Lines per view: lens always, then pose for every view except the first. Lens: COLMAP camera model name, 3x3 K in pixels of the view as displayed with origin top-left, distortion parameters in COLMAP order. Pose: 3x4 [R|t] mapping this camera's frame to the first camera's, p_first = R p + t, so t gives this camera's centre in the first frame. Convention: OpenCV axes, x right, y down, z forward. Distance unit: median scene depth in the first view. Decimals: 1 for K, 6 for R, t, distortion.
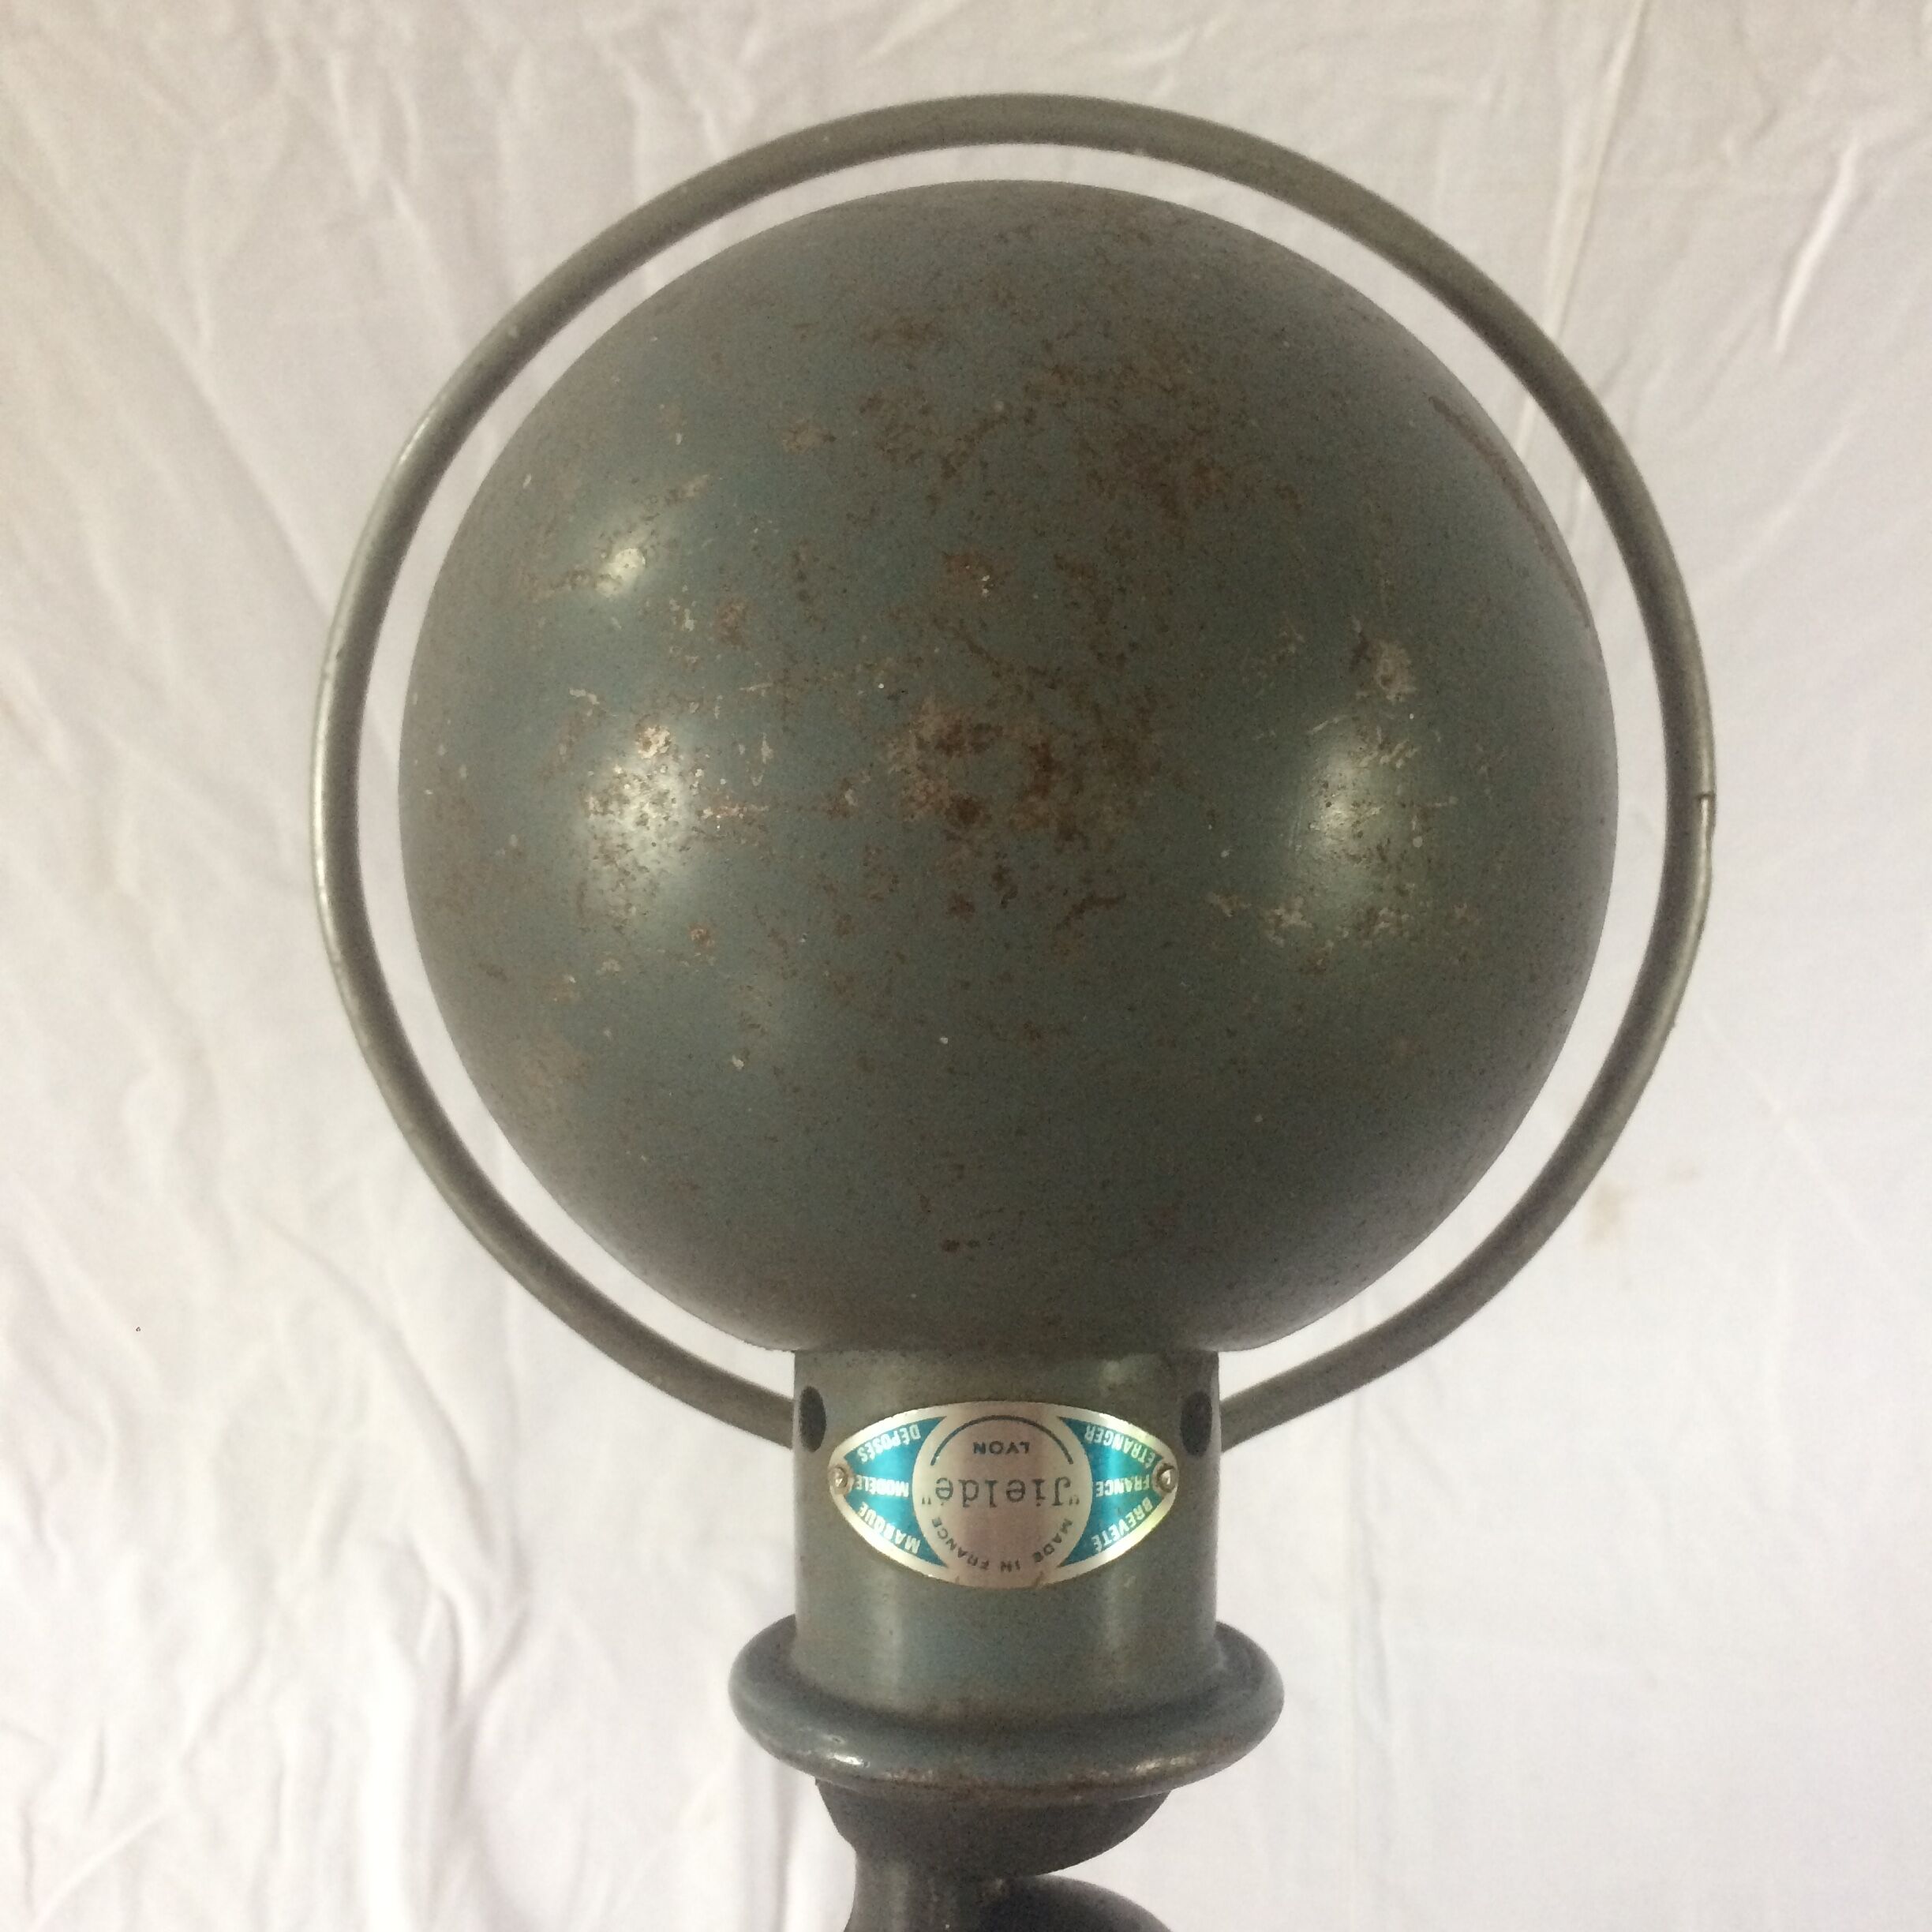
lens RADIAL K [[2250.6, 0, 966.0], [0, 2250.6, 966.0], [0, 0, 1]] dist [0.054328, -0.020480]
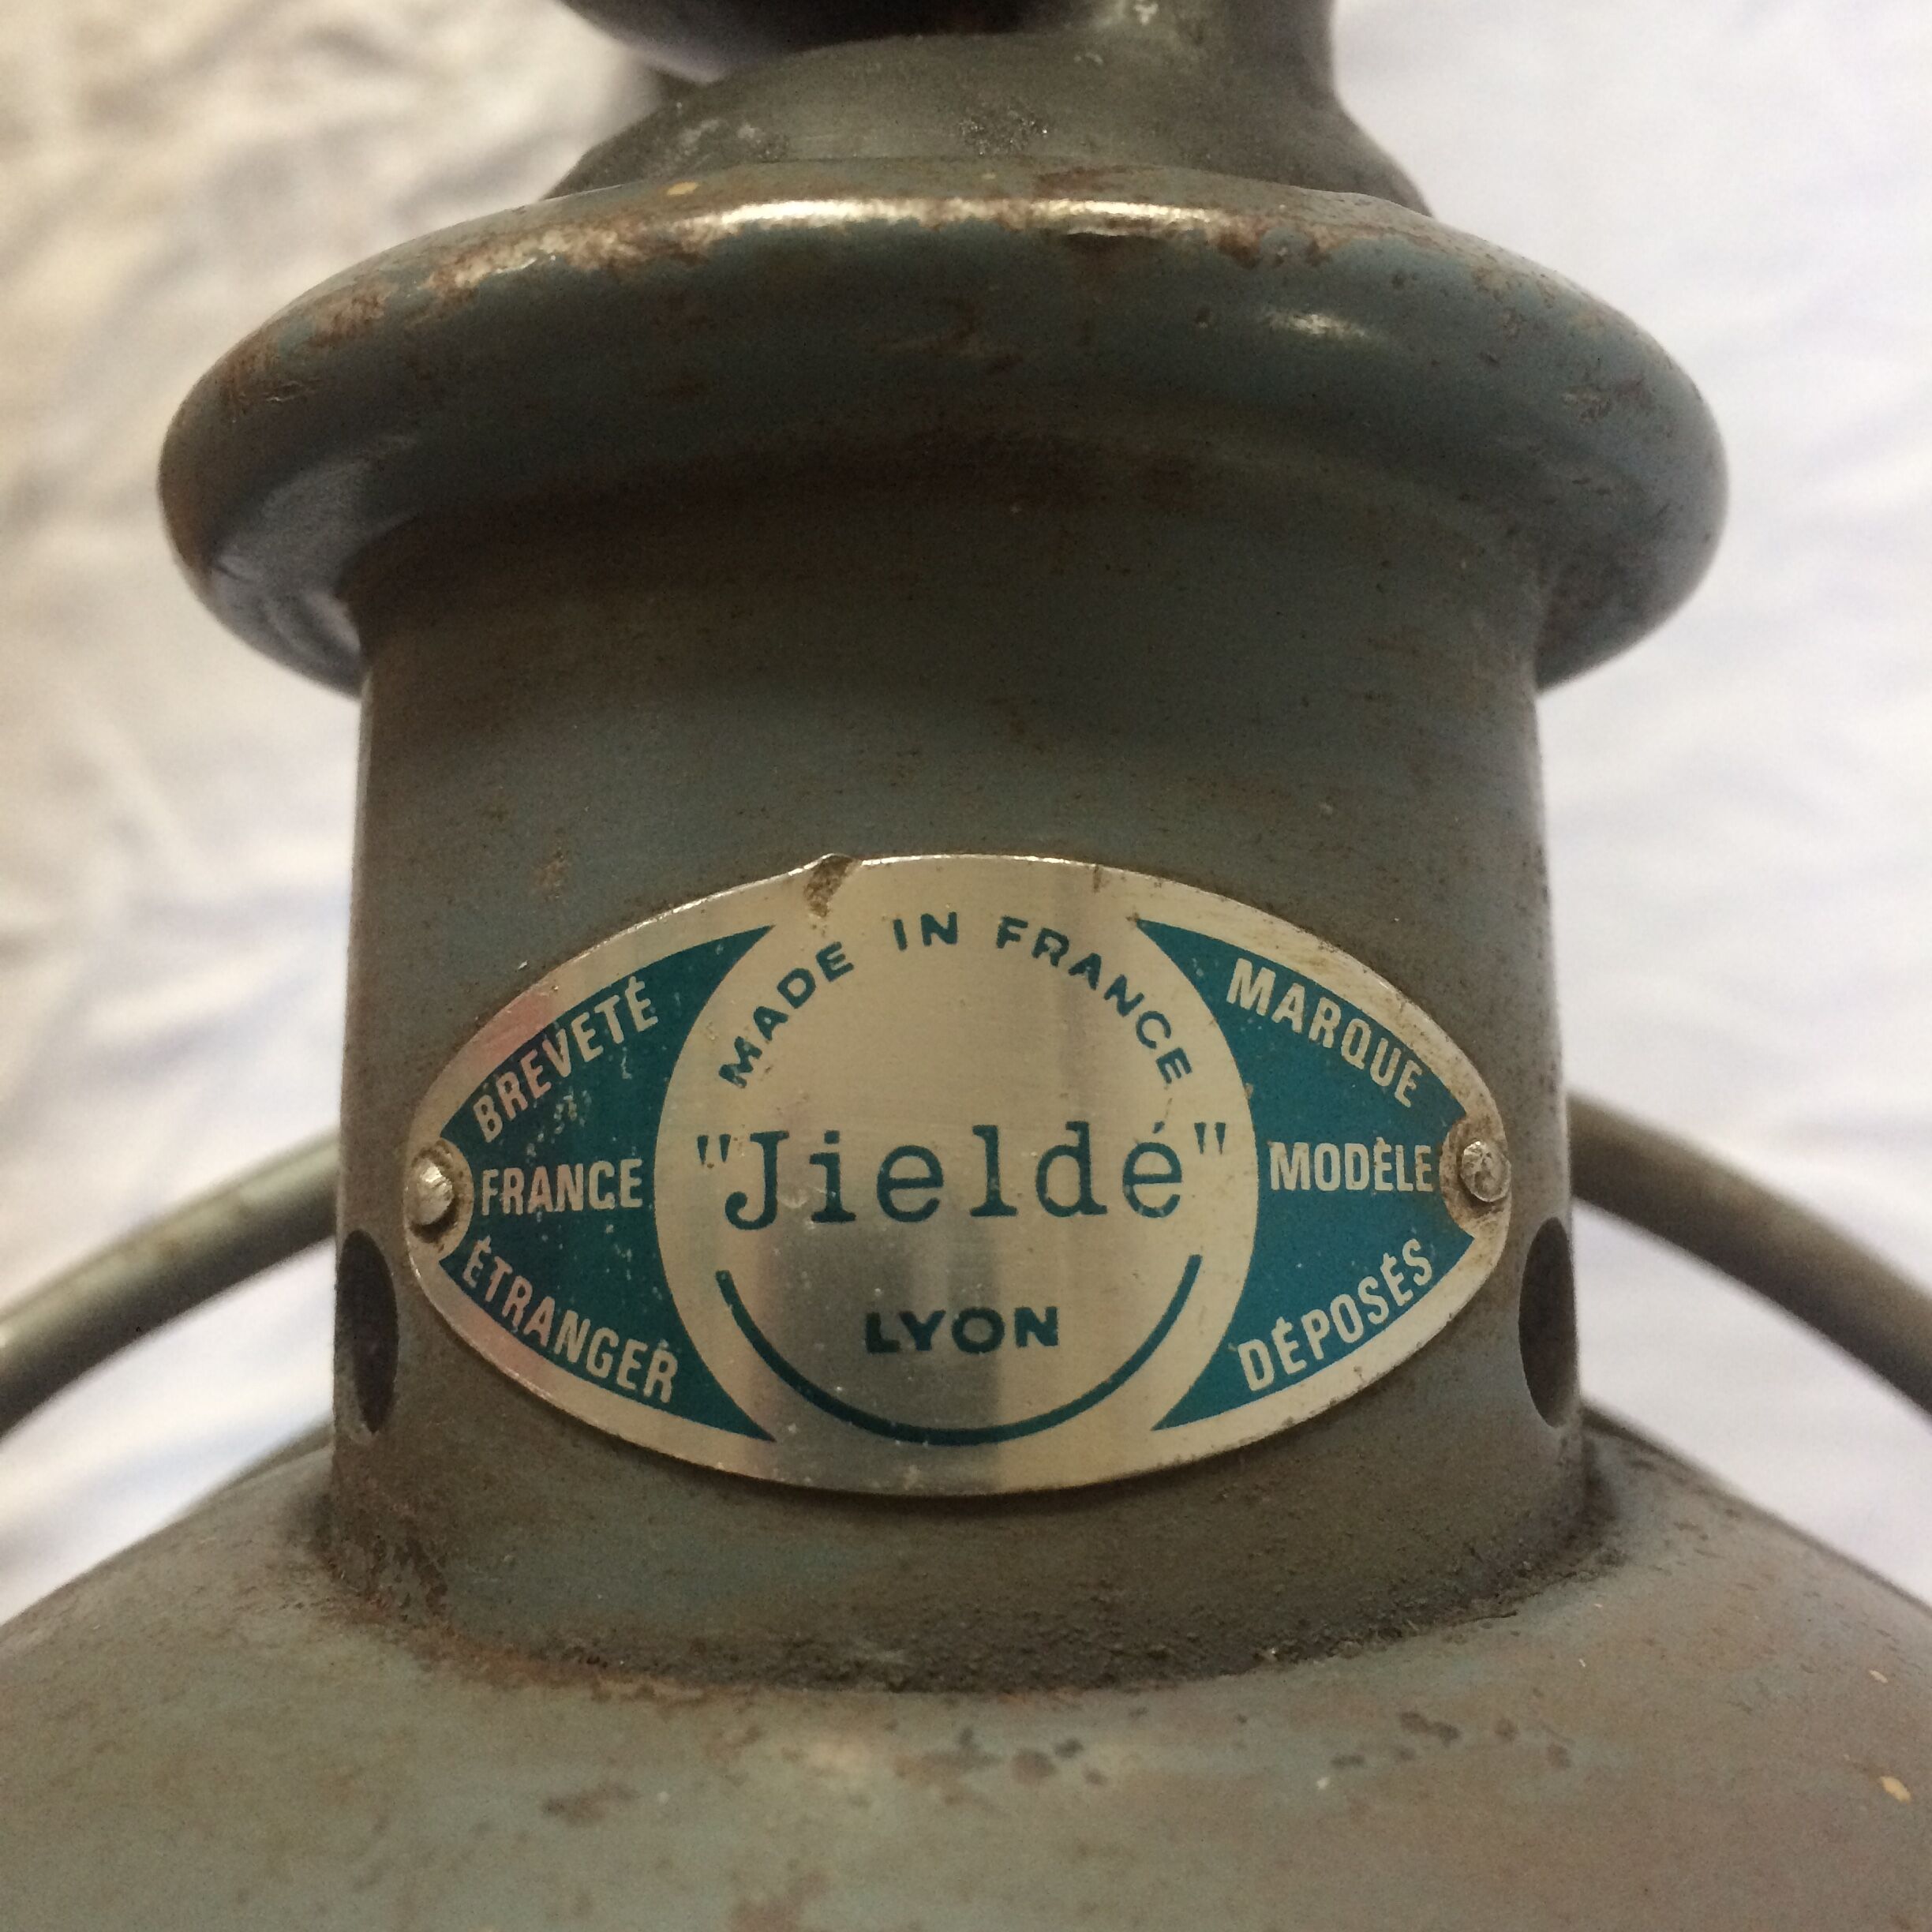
lens RADIAL K [[2250.6, 0, 966.0], [0, 2250.6, 966.0], [0, 0, 1]] dist [0.054328, -0.020480]
pose [[-0.999588, 0.021376, 0.019144, 0.008528], [-0.018521, -0.990181, 0.138561, 0.219036], [0.021918, 0.138150, 0.990169, 0.704720]]
